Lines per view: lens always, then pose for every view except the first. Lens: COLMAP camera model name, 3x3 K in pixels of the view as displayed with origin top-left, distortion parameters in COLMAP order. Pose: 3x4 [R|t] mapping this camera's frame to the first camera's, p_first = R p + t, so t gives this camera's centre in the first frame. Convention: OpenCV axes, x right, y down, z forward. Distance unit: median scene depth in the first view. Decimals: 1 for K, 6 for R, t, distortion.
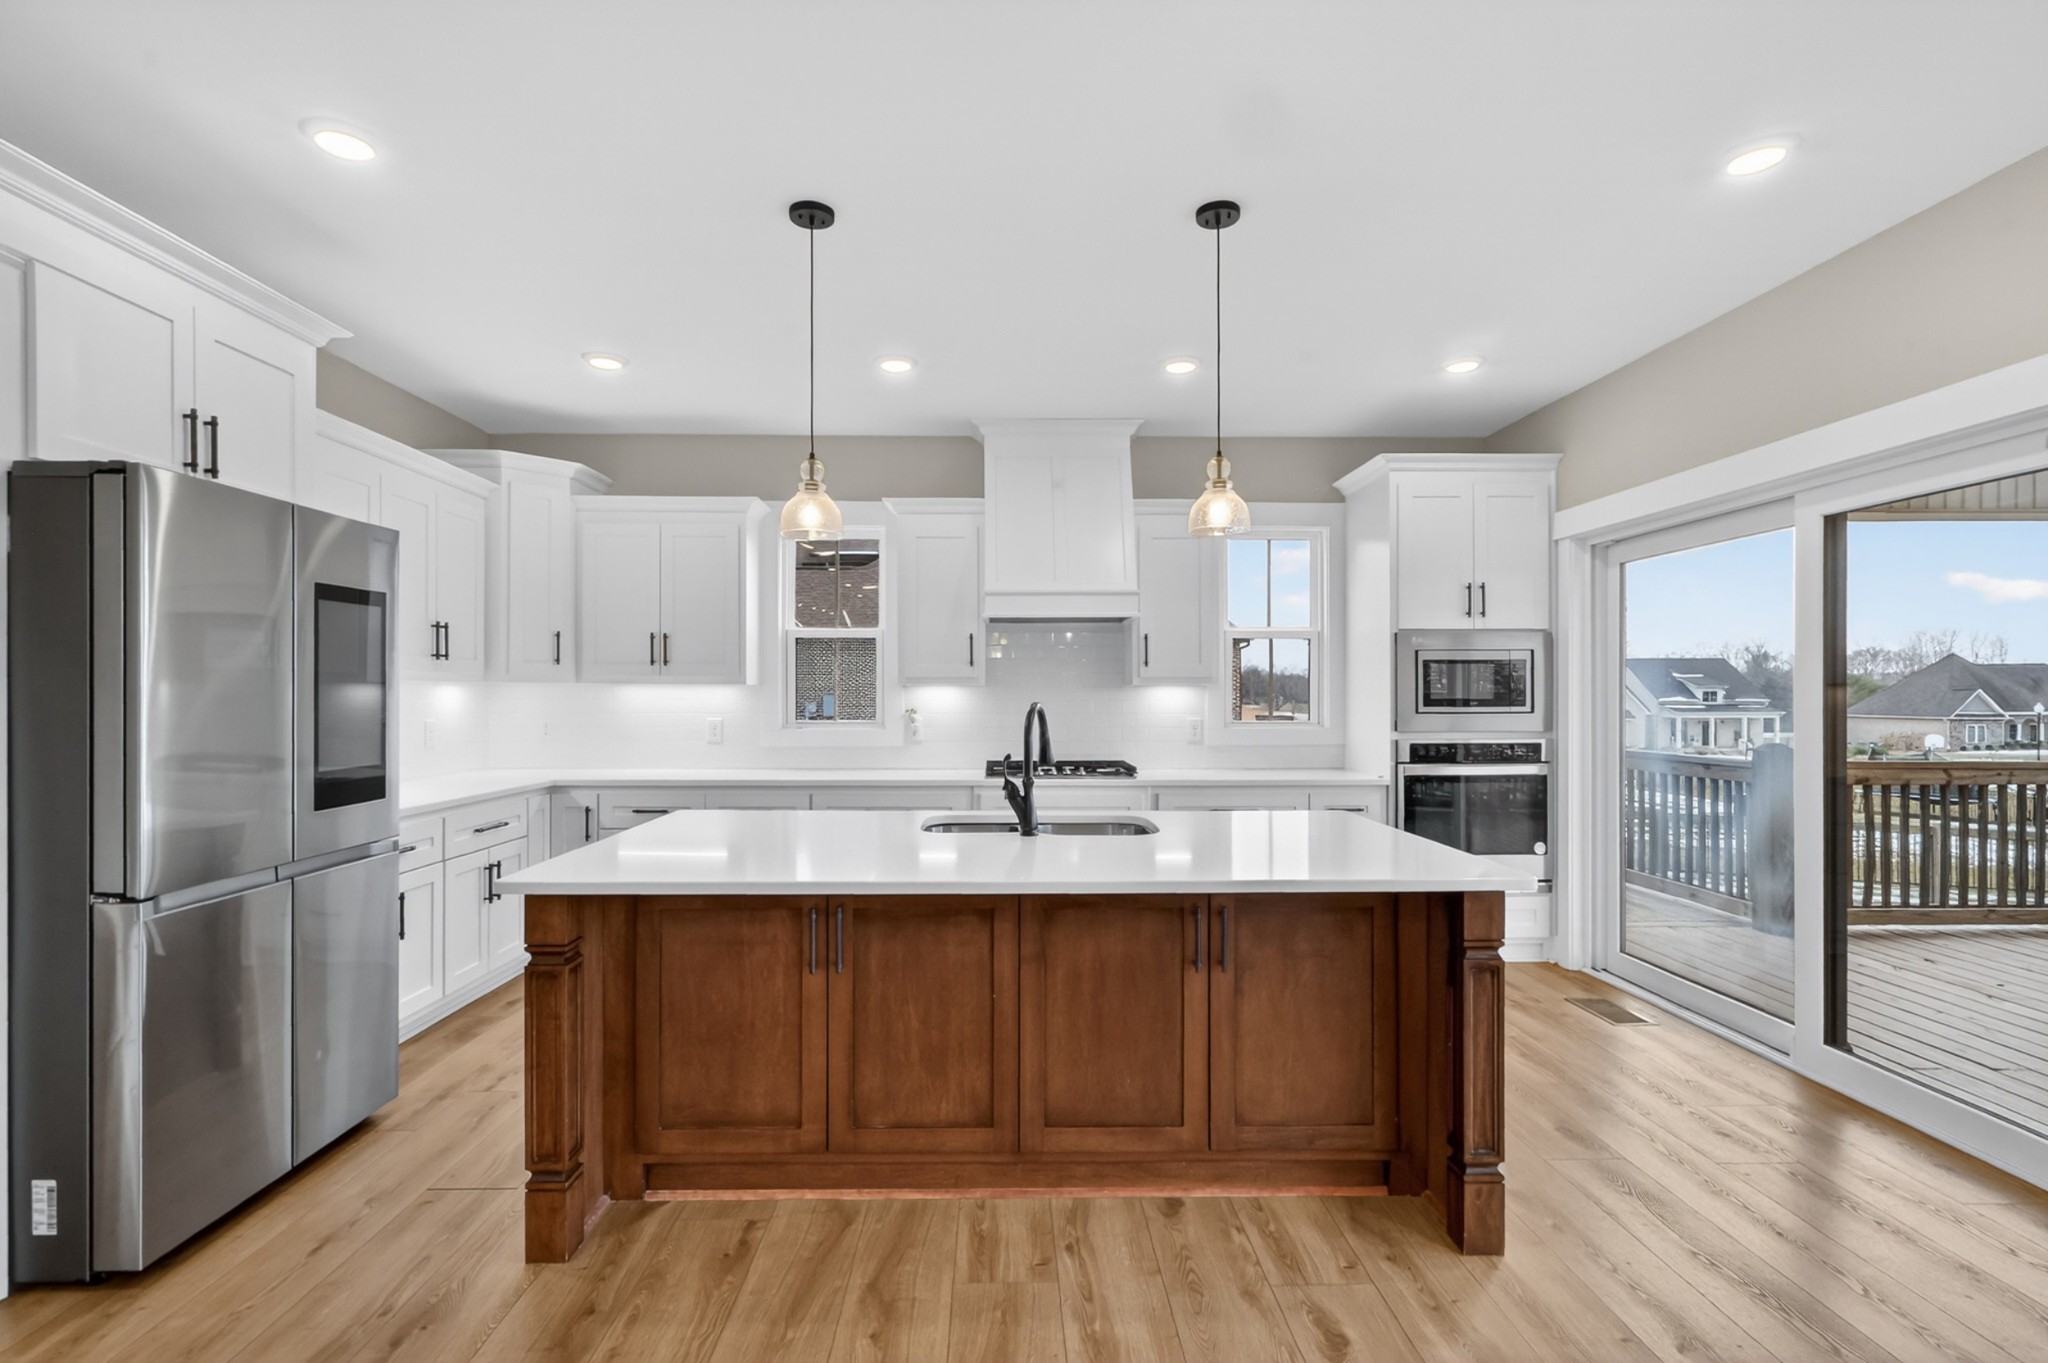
lens RADIAL K [[948.4, 0, 1012.5], [0, 948.4, 667.9], [0, 0, 1]] dist [-0.006804, -0.000090]
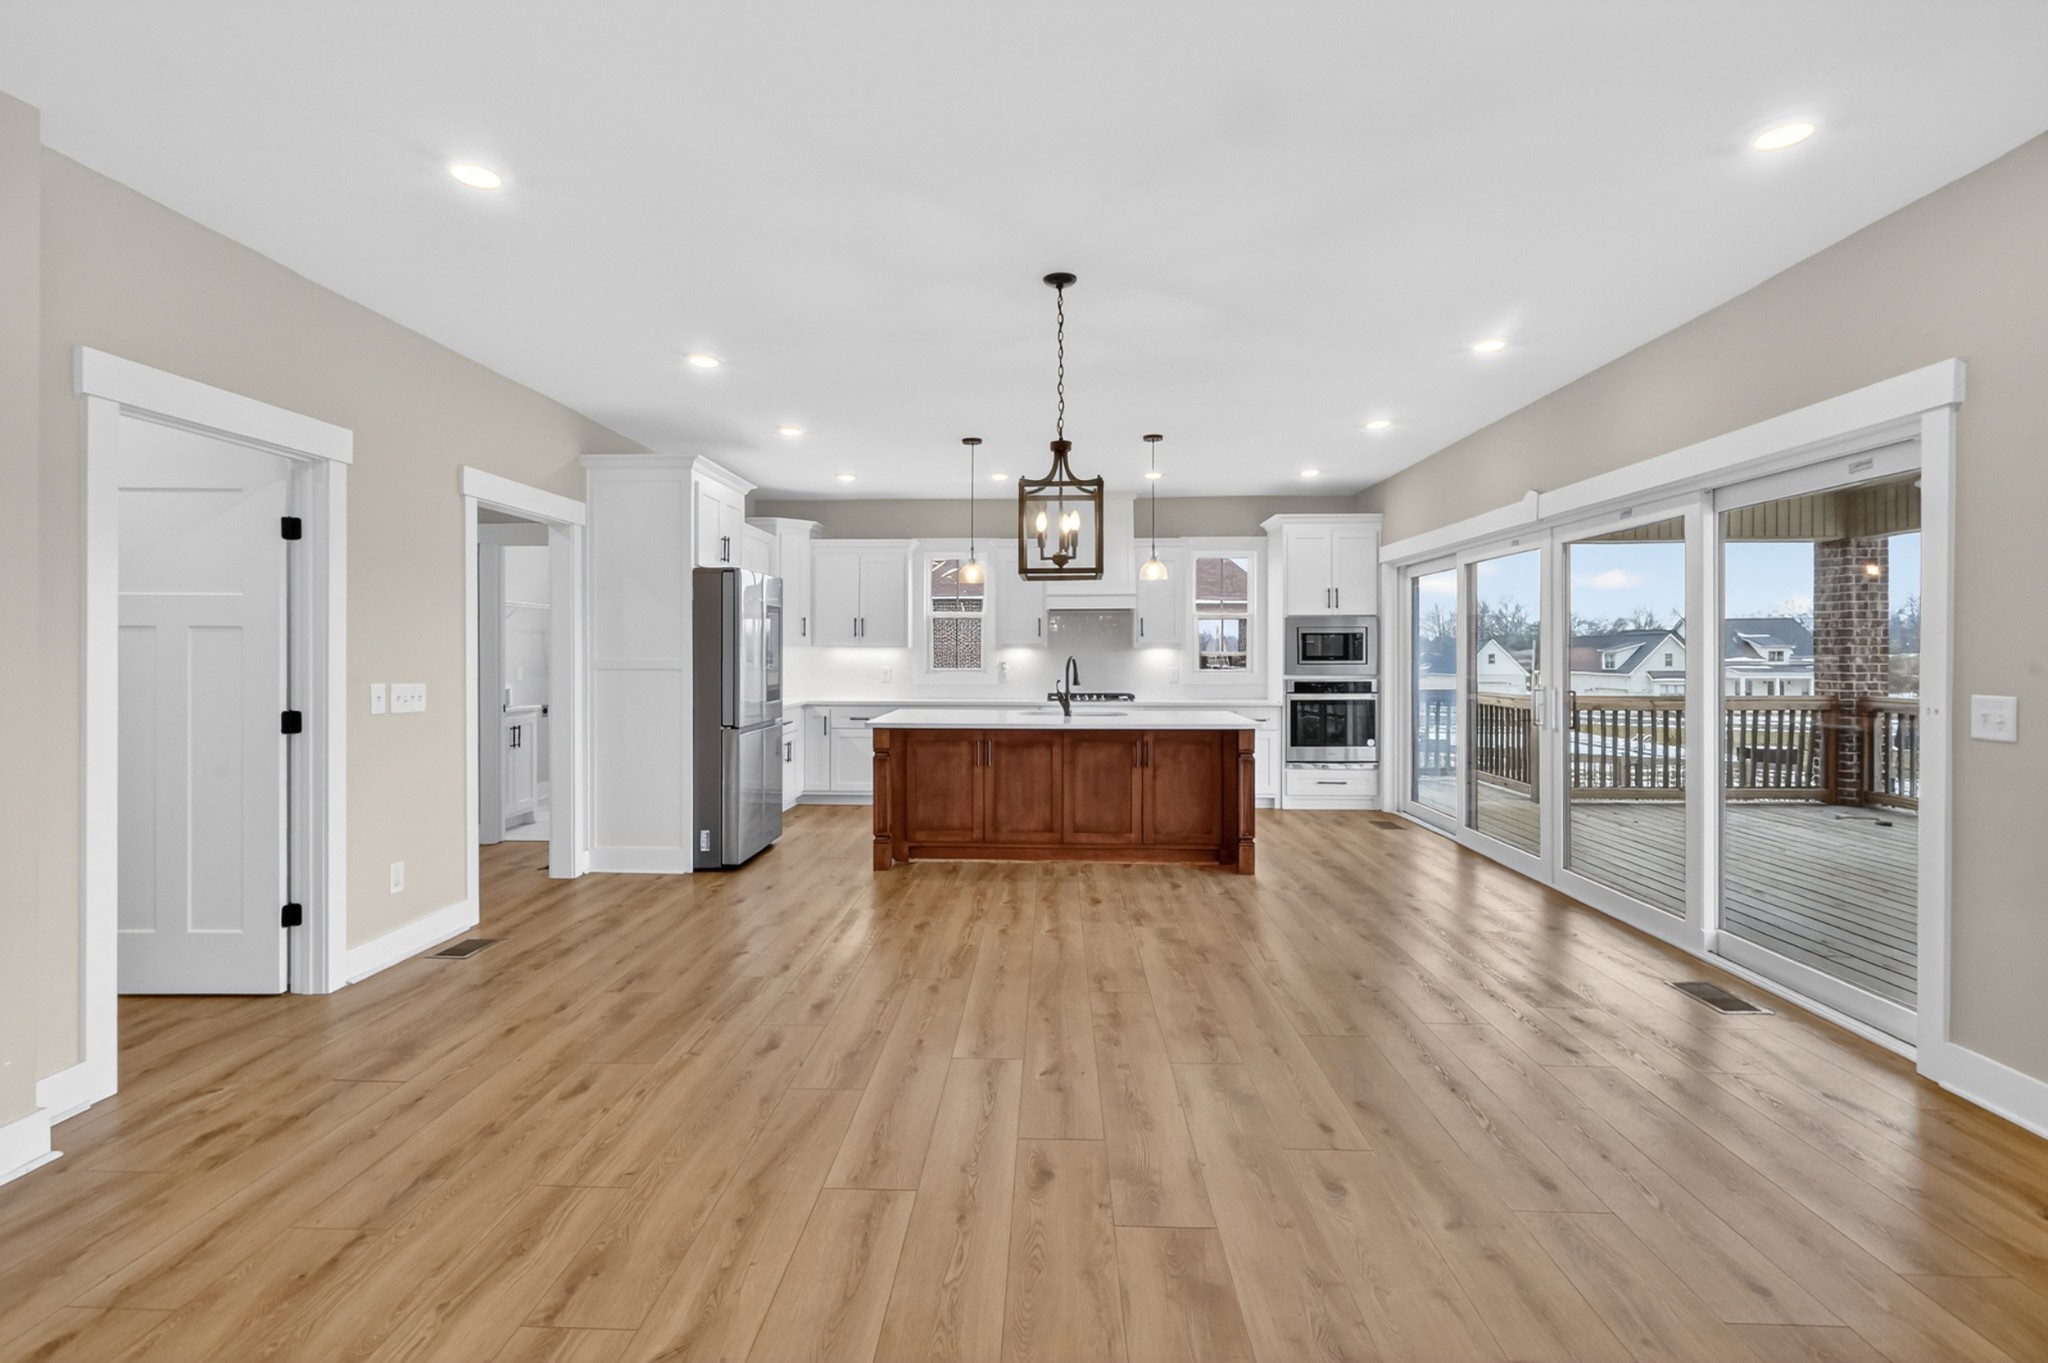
lens RADIAL K [[948.4, 0, 1012.5], [0, 948.4, 667.9], [0, 0, 1]] dist [-0.006804, -0.000090]
pose [[0.998261, 0.000831, -0.058938, 0.011470], [0.001669, 0.999101, 0.042360, -0.019686], [0.058920, -0.042385, 0.997362, -0.776043]]
